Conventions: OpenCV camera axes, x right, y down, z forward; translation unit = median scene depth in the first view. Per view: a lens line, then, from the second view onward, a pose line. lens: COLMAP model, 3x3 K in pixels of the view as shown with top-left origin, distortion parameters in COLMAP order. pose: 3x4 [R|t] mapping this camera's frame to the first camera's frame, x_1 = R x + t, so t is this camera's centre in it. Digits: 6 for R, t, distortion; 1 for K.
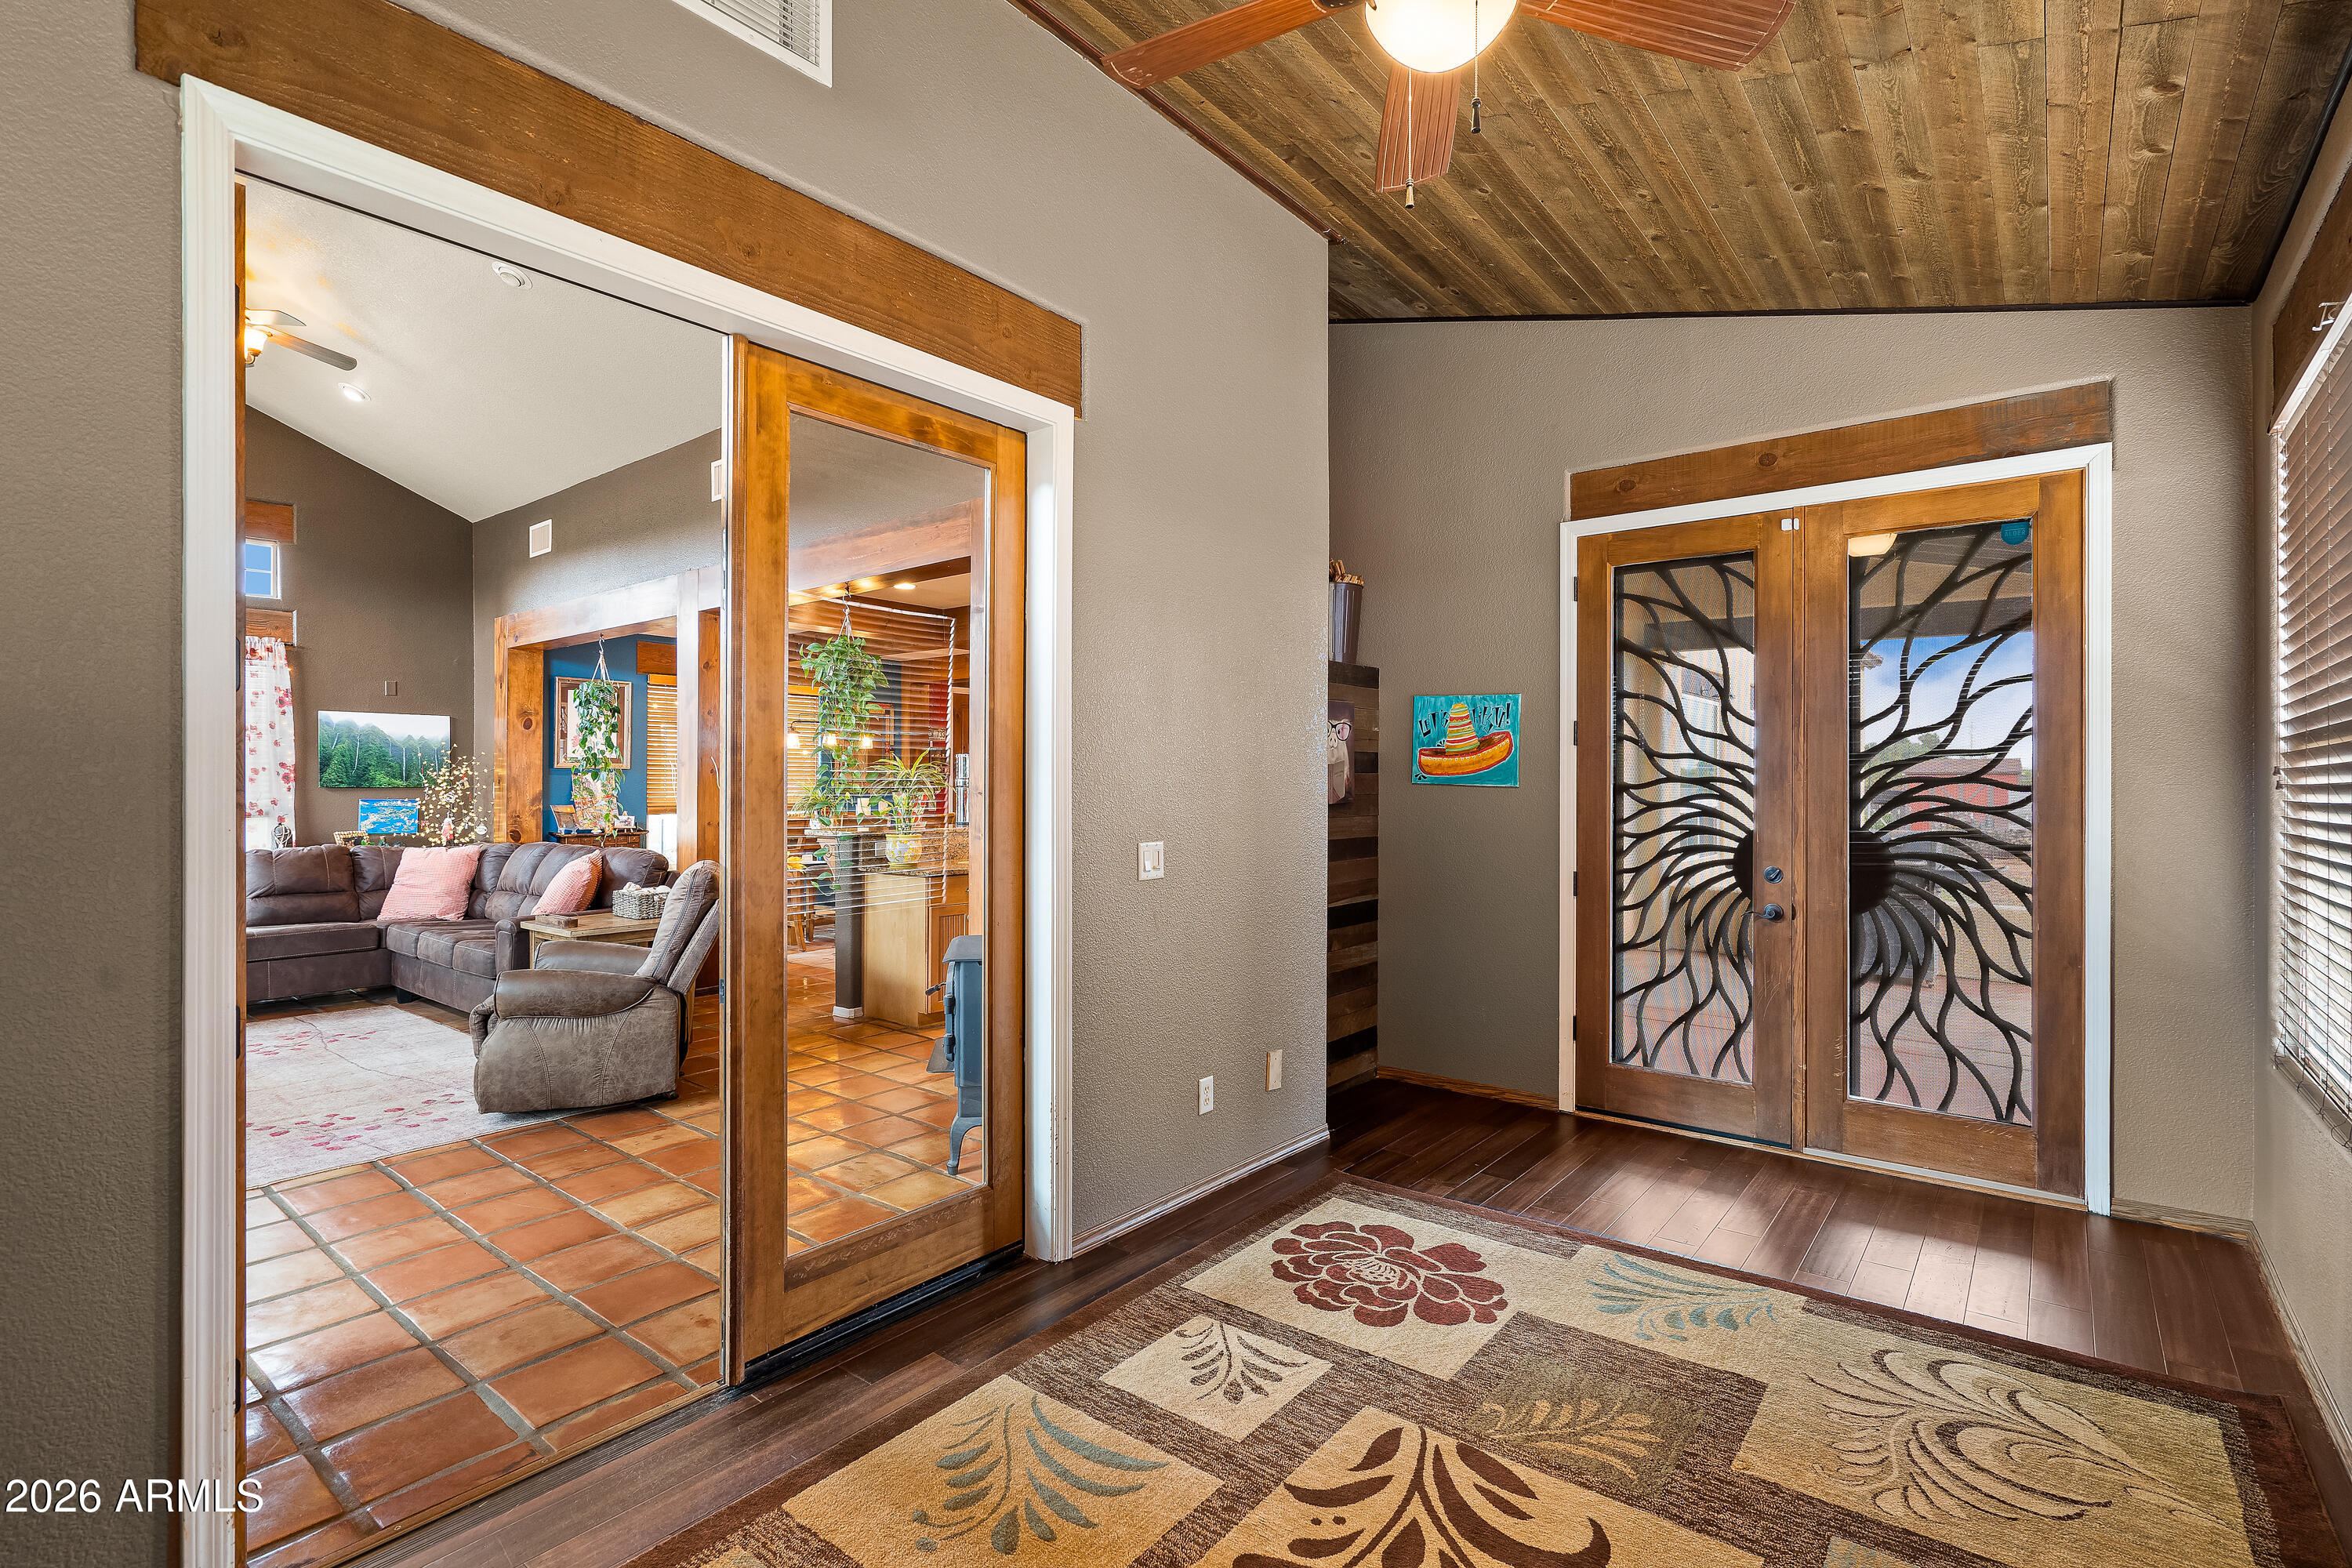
lens RADIAL K [[1088.3, 0, 1181.9], [0, 1088.3, 788.6], [0, 0, 1]] dist [0.001689, 0.000582]
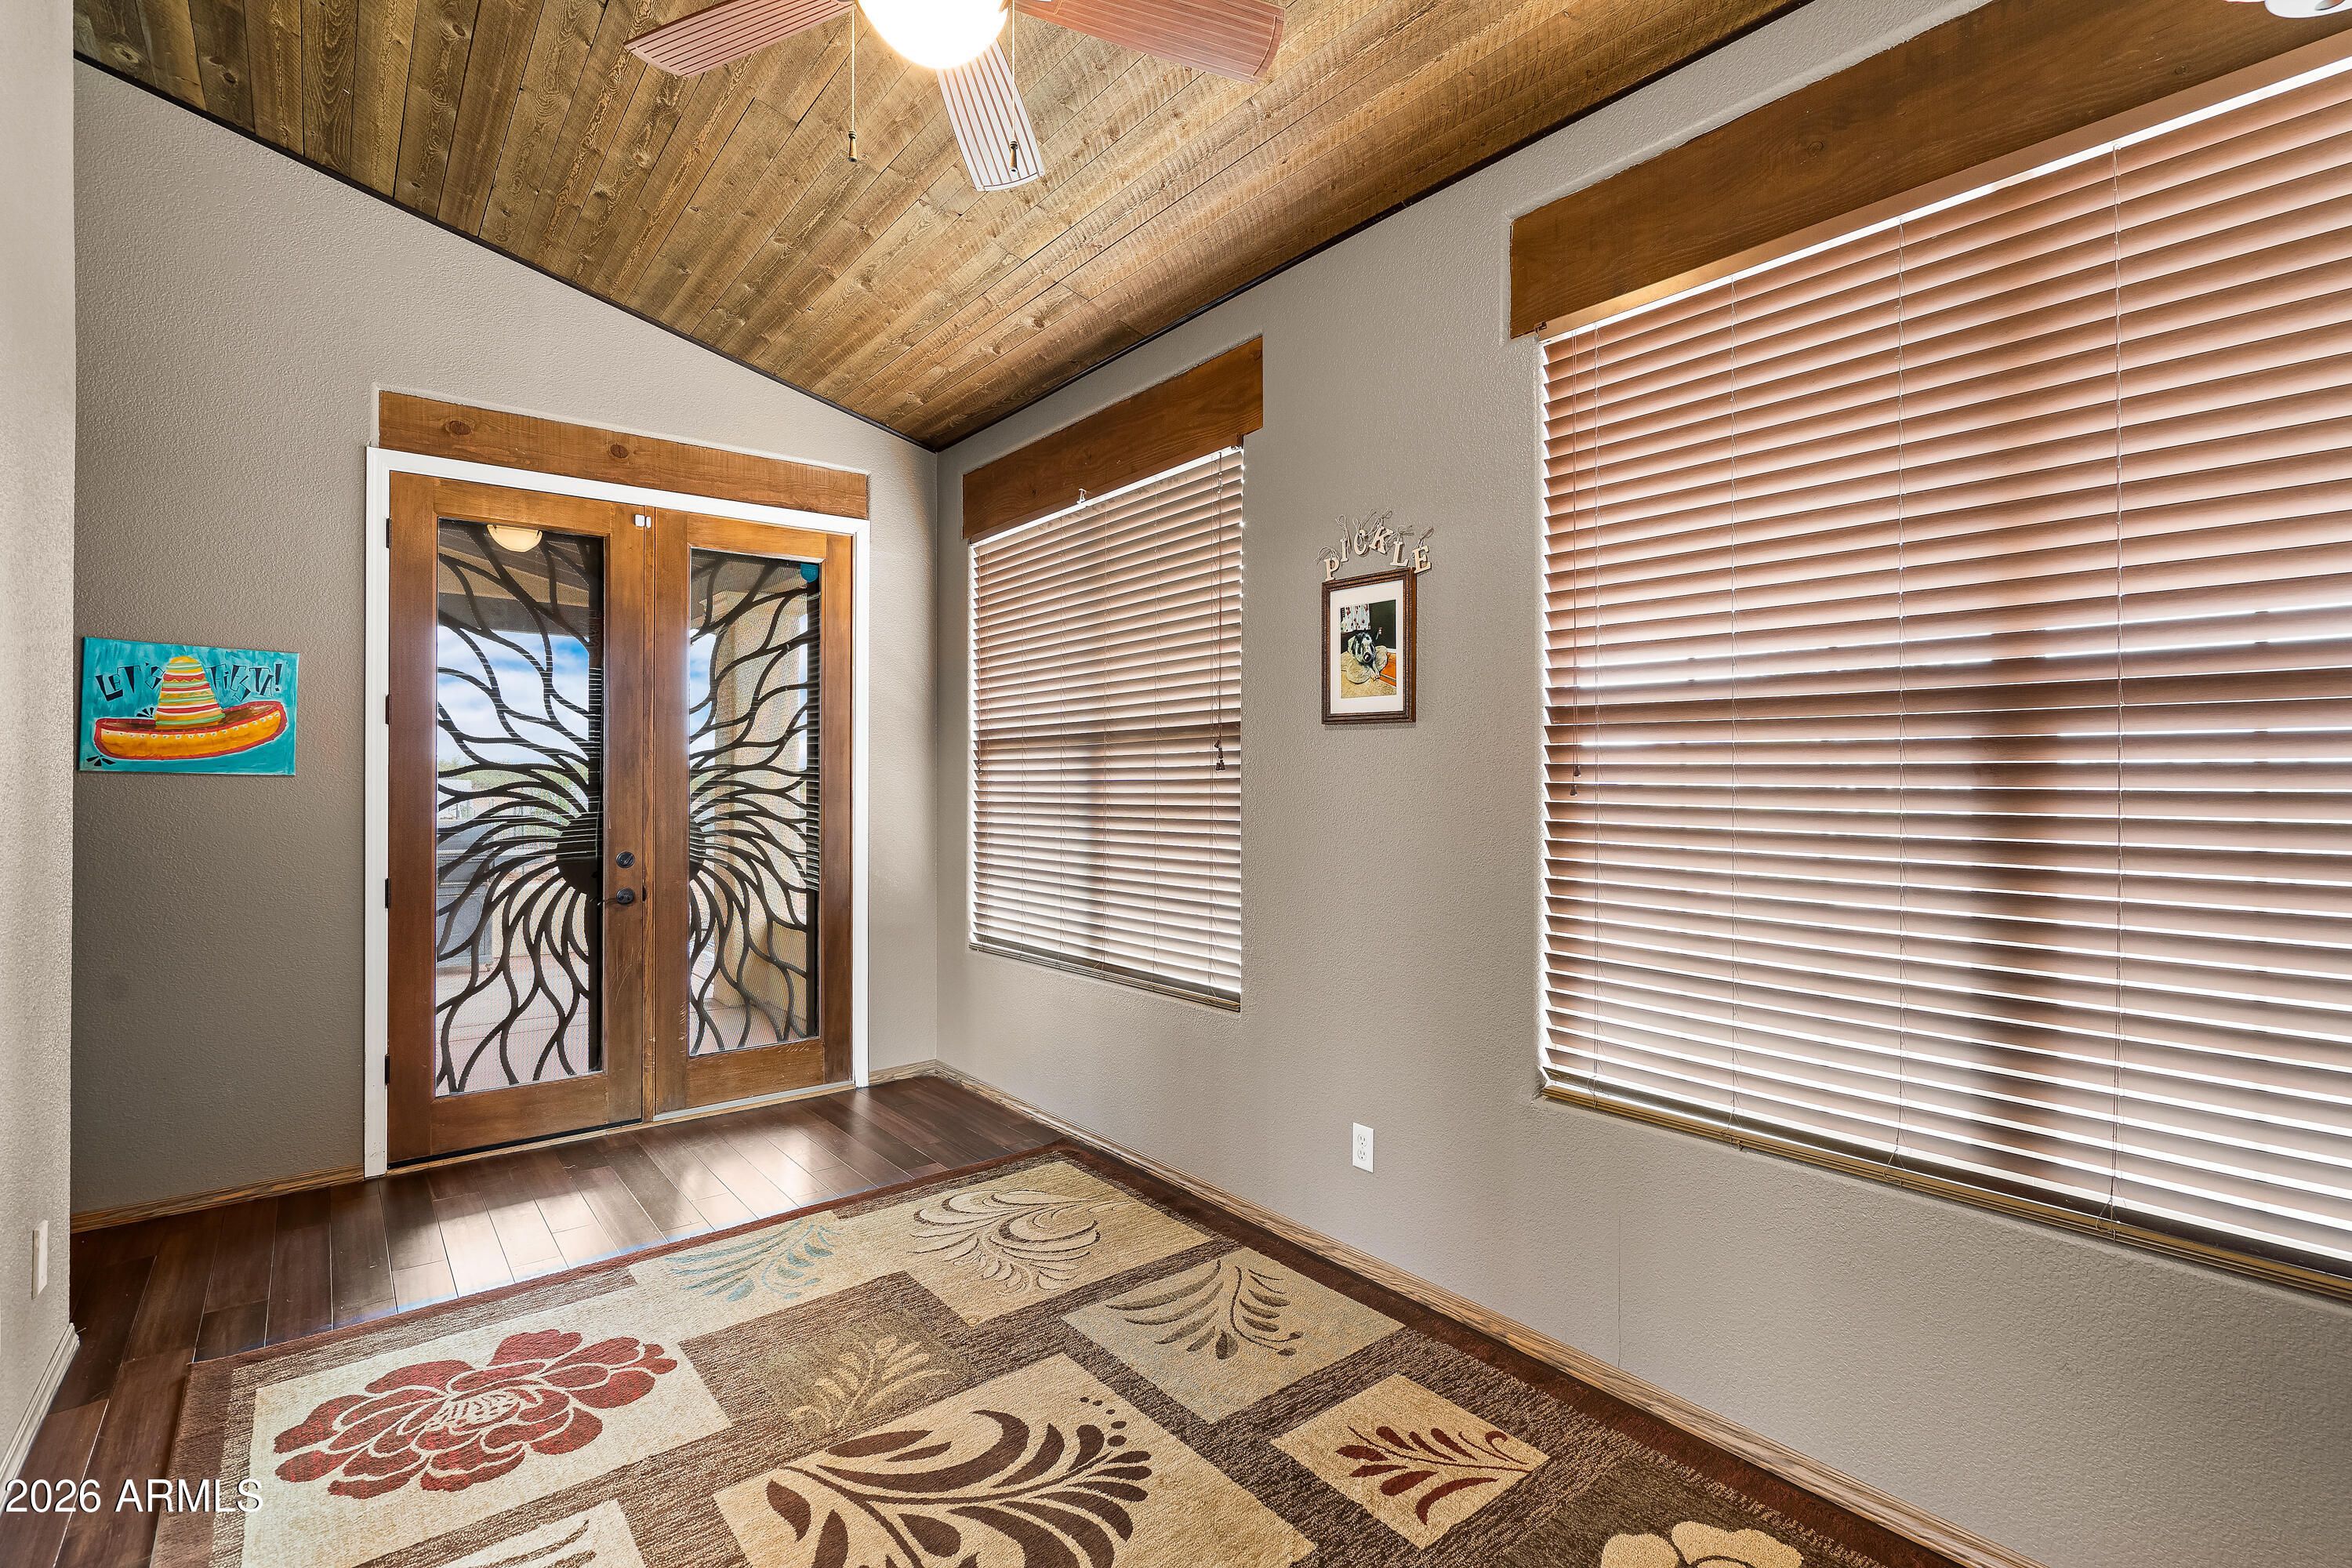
lens RADIAL K [[1099.5, 0, 1176.0], [0, 1099.5, 784.0], [0, 0, 1]] dist [-0.012930, 0.008237]
pose [[0.224037, -0.011871, 0.974508, -0.347672], [0.007080, 0.999919, 0.010553, 0.000785], [-0.974555, 0.004535, 0.224103, 0.269754]]
